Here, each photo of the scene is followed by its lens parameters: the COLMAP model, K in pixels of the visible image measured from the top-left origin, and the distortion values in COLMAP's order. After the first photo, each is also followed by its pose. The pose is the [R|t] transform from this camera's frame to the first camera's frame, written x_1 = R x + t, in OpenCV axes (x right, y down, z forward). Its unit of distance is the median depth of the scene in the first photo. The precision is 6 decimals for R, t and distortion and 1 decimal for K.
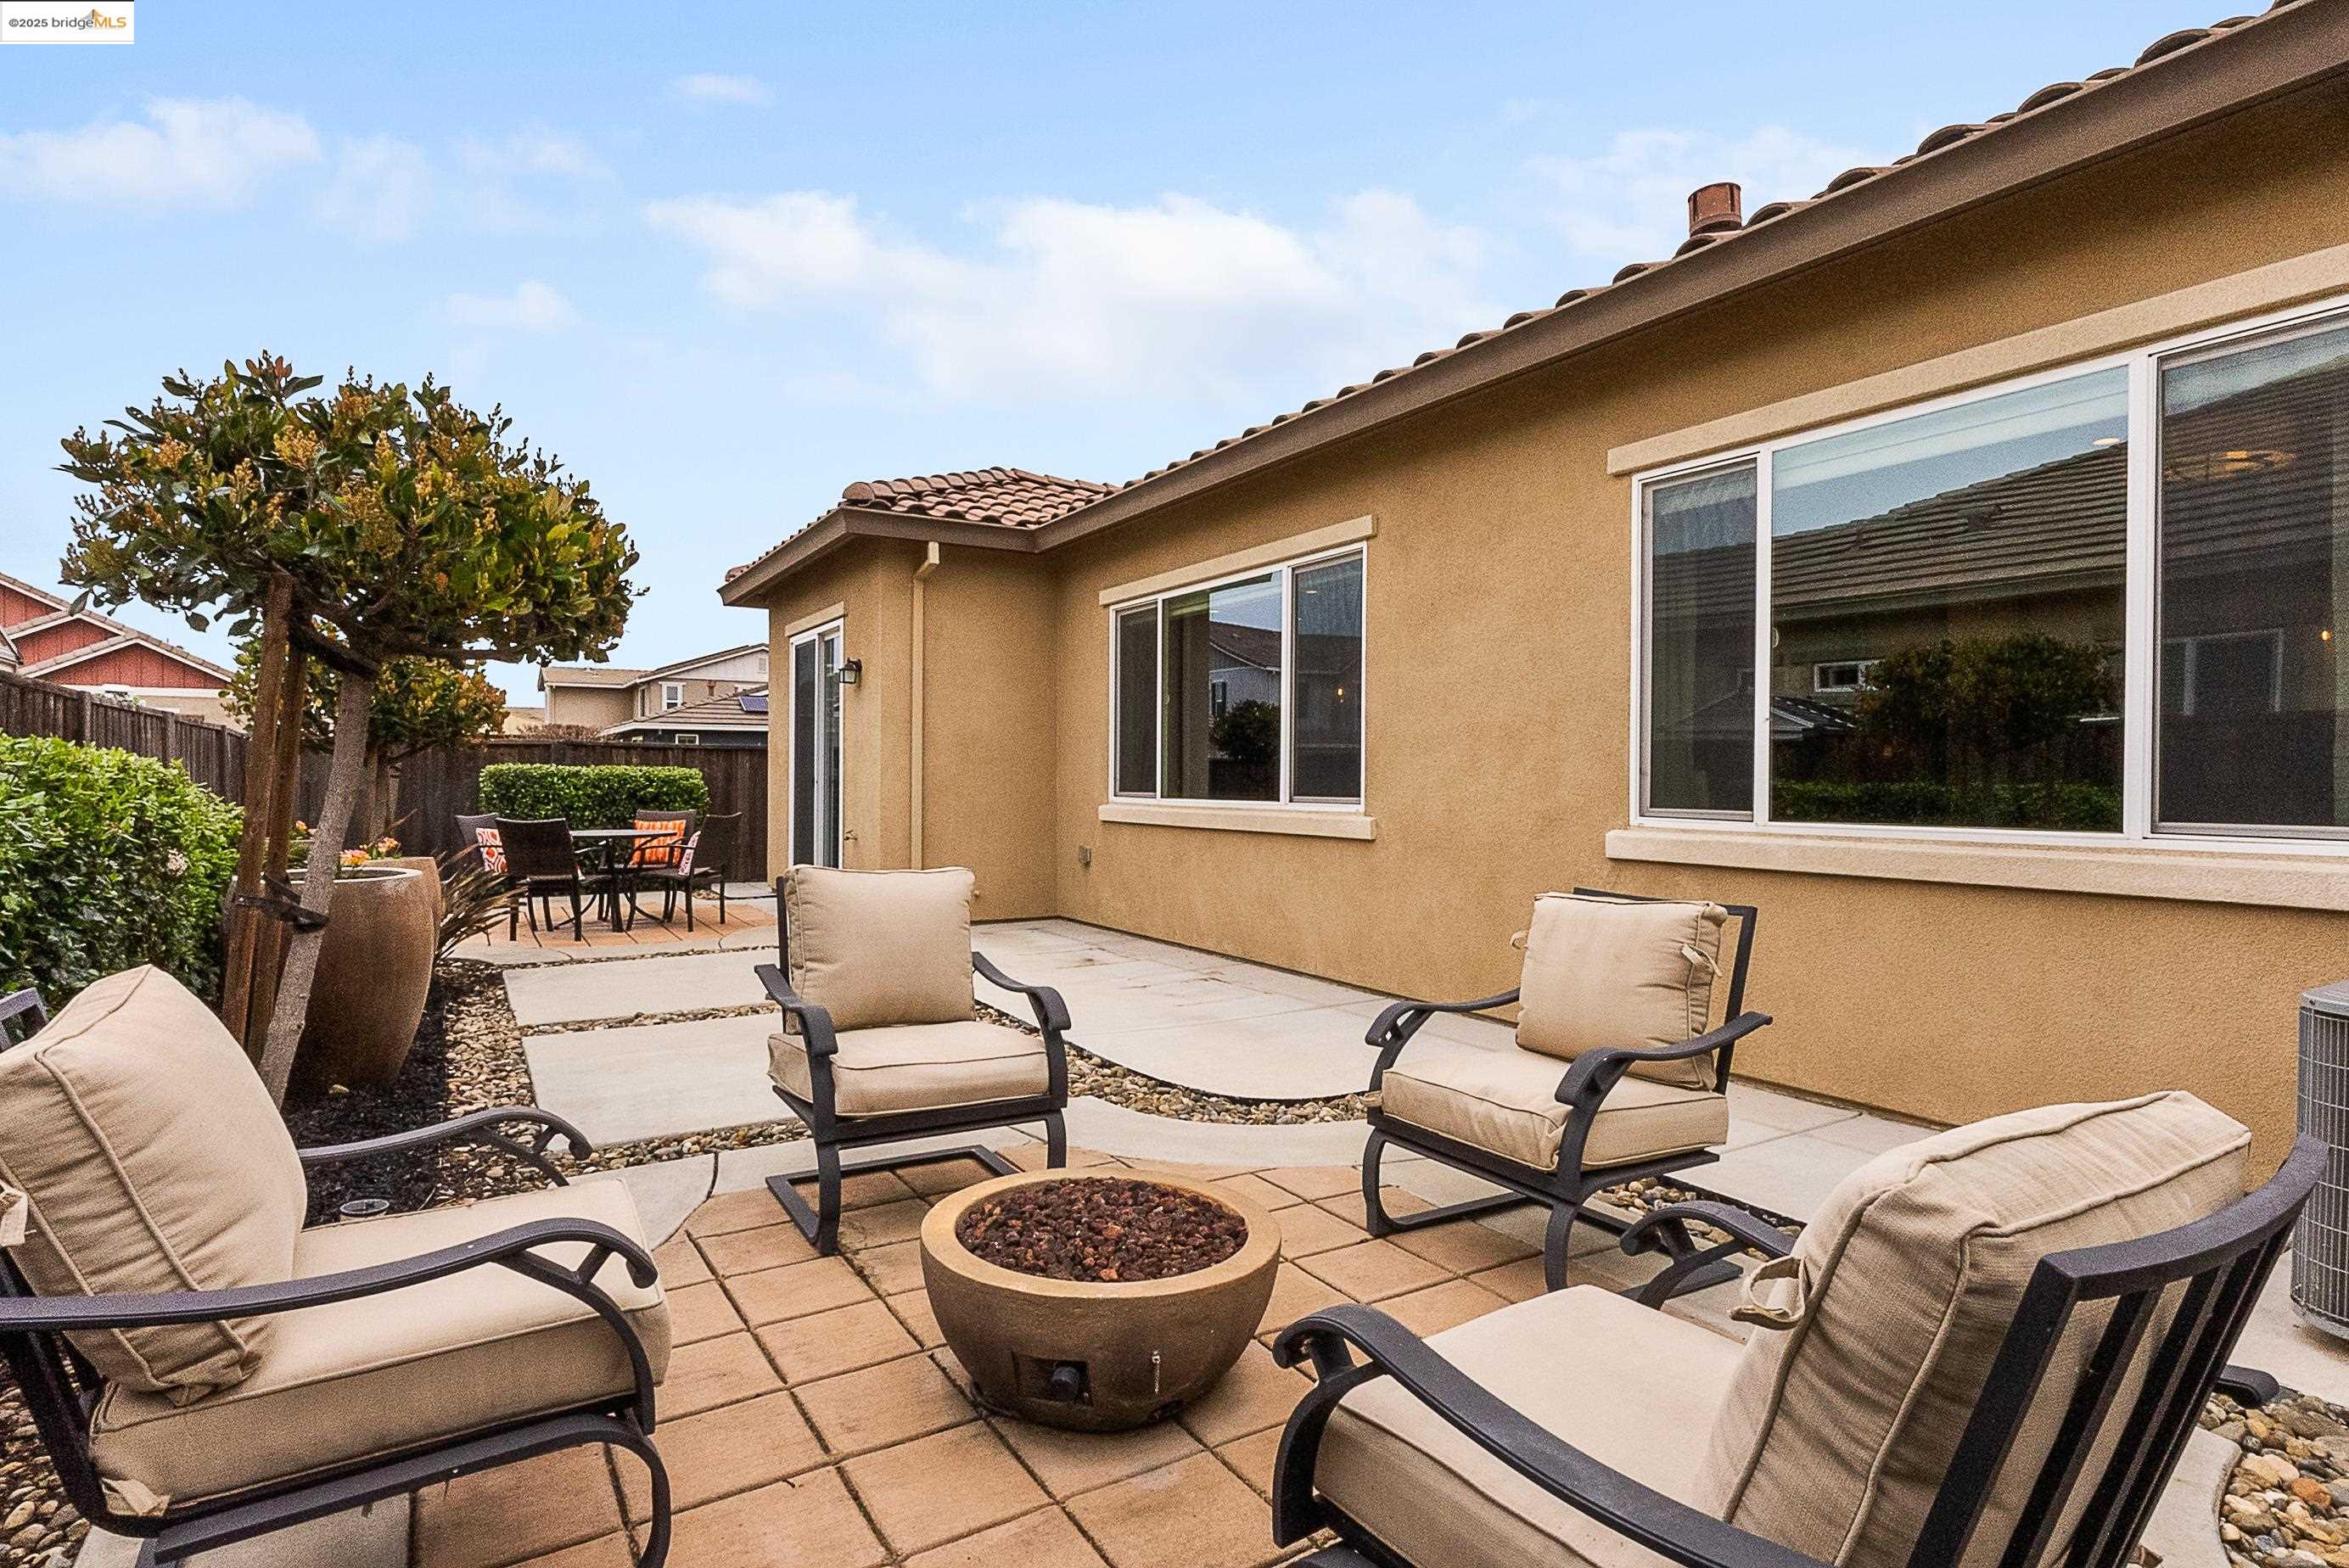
lens RADIAL K [[1194.1, 0, 1186.0], [0, 1194.1, 789.4], [0, 0, 1]] dist [0.002912, -0.002145]
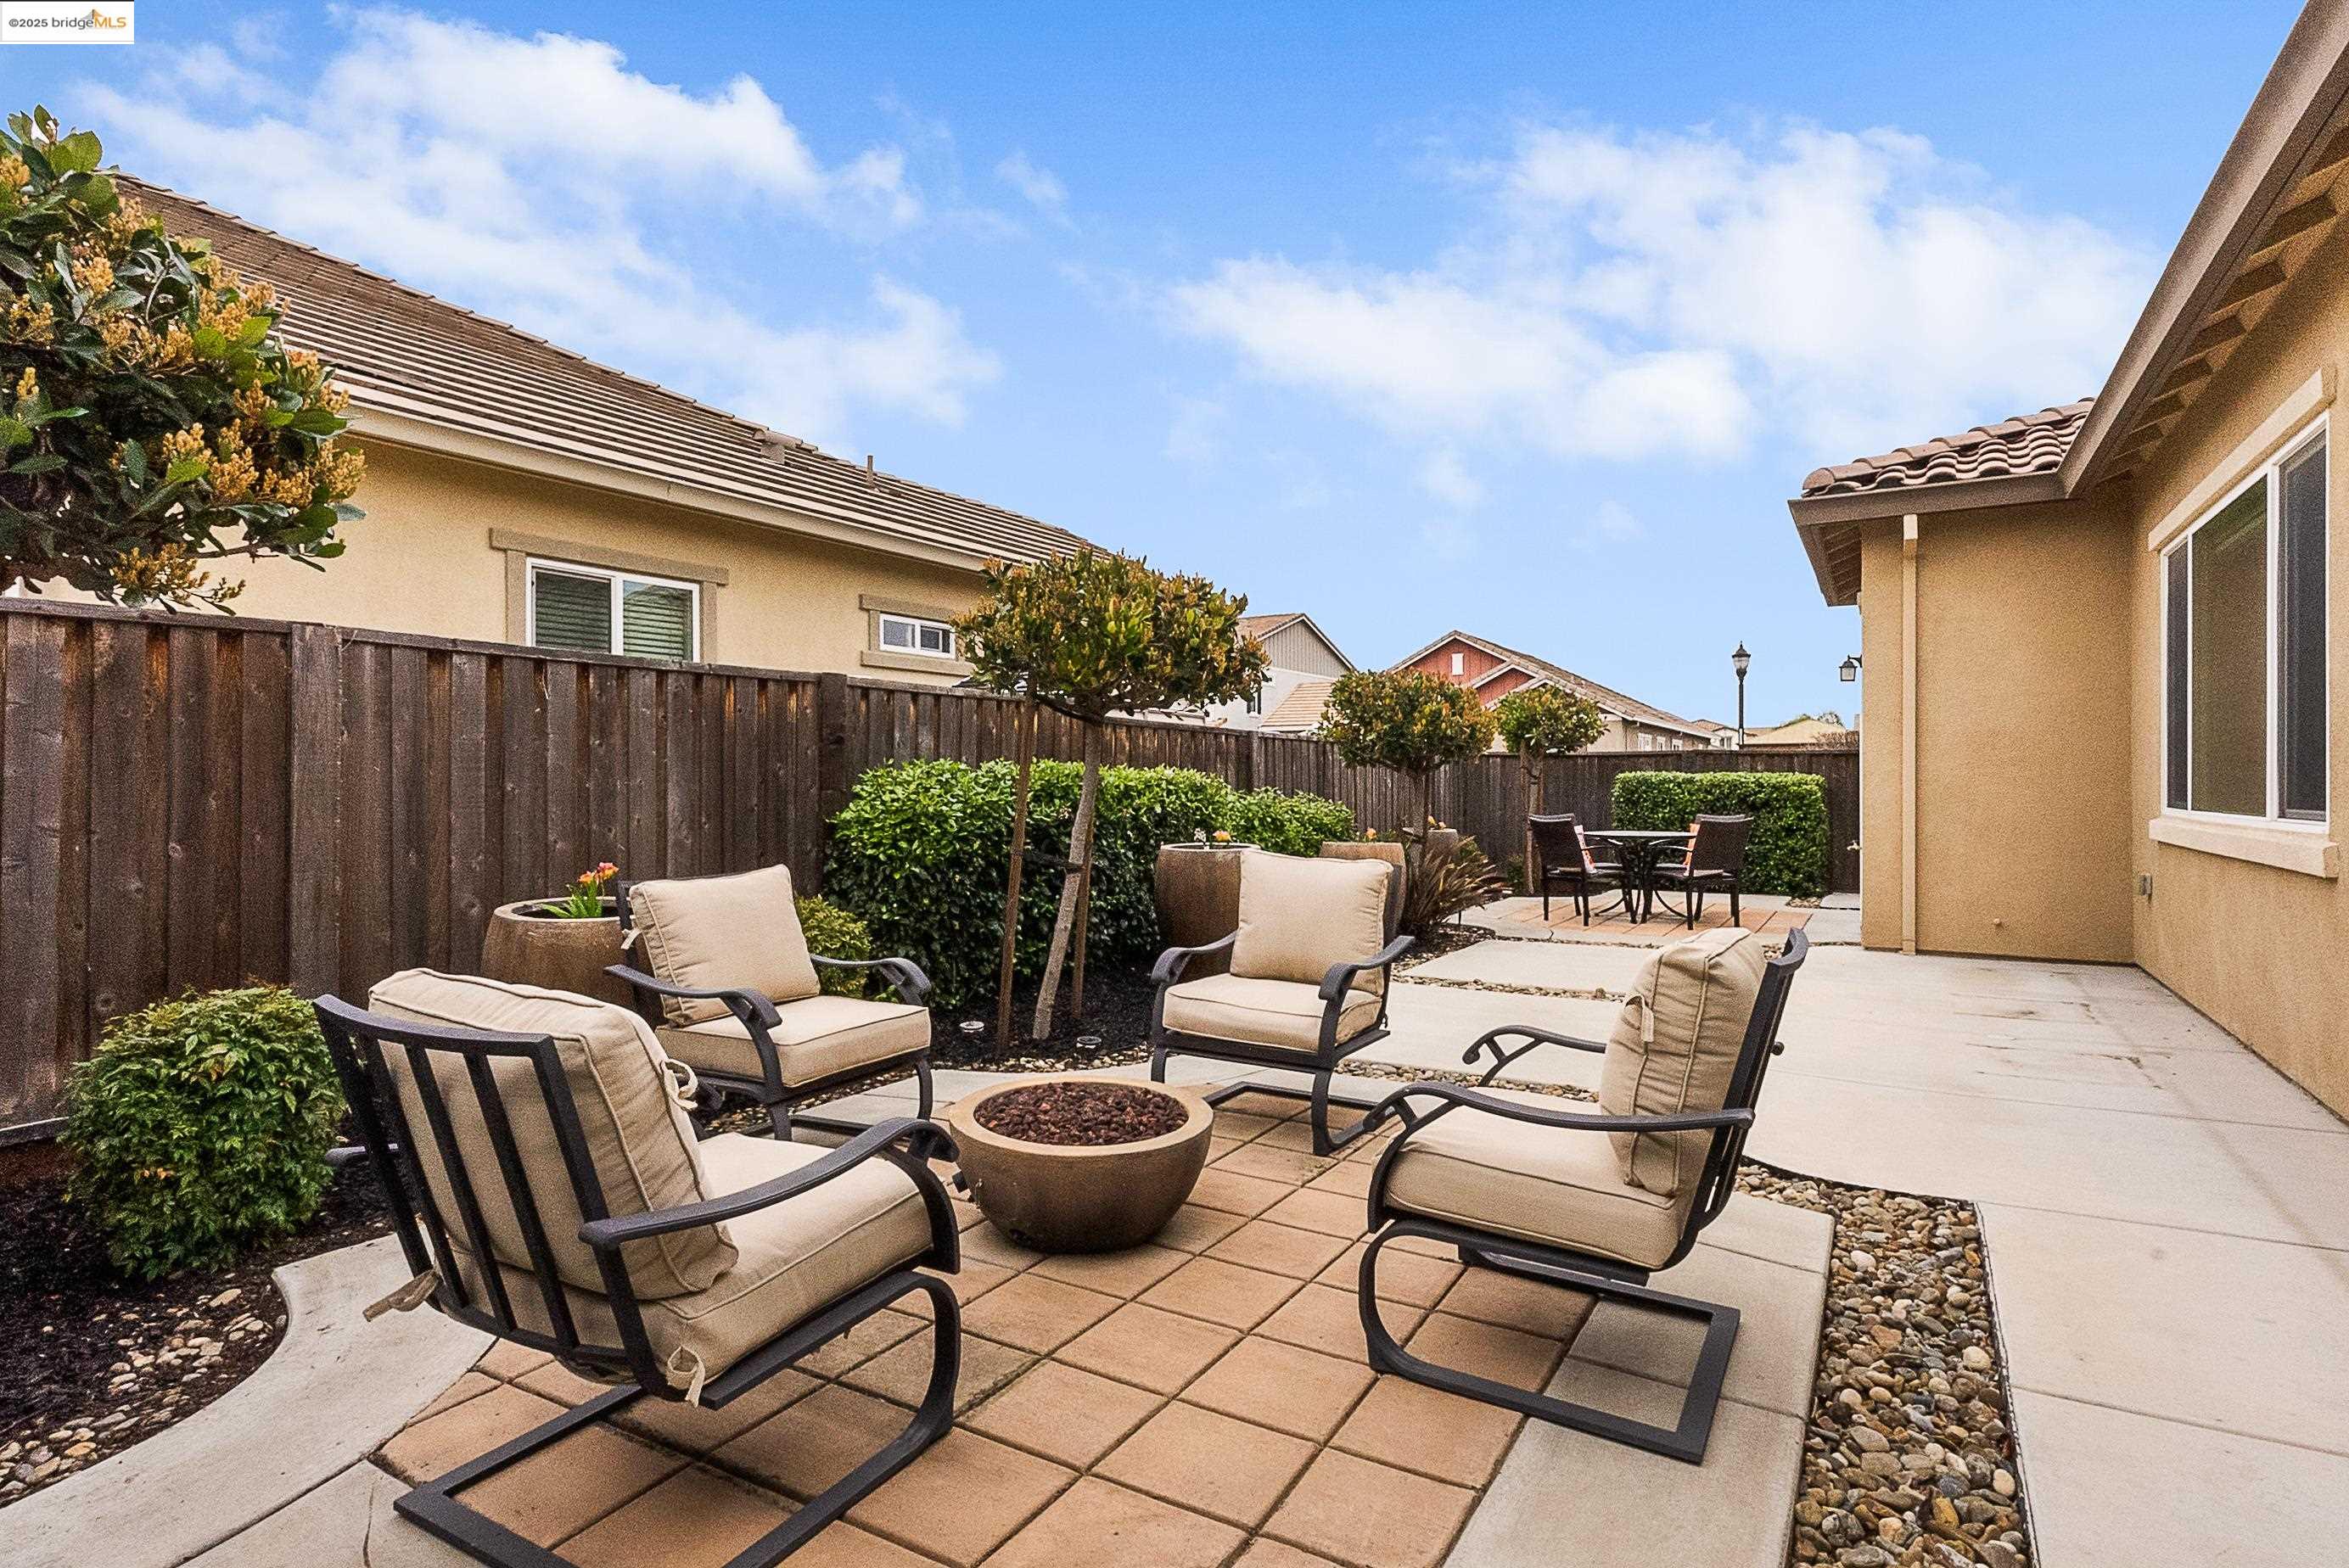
lens RADIAL K [[1194.1, 0, 1195.3], [0, 1194.1, 778.2], [0, 0, 1]] dist [0.002912, -0.002145]
pose [[0.470997, -0.007020, -0.882107, 0.299614], [-0.006540, 0.999913, -0.011449, 0.000213], [0.882110, 0.011162, 0.470911, 0.118889]]
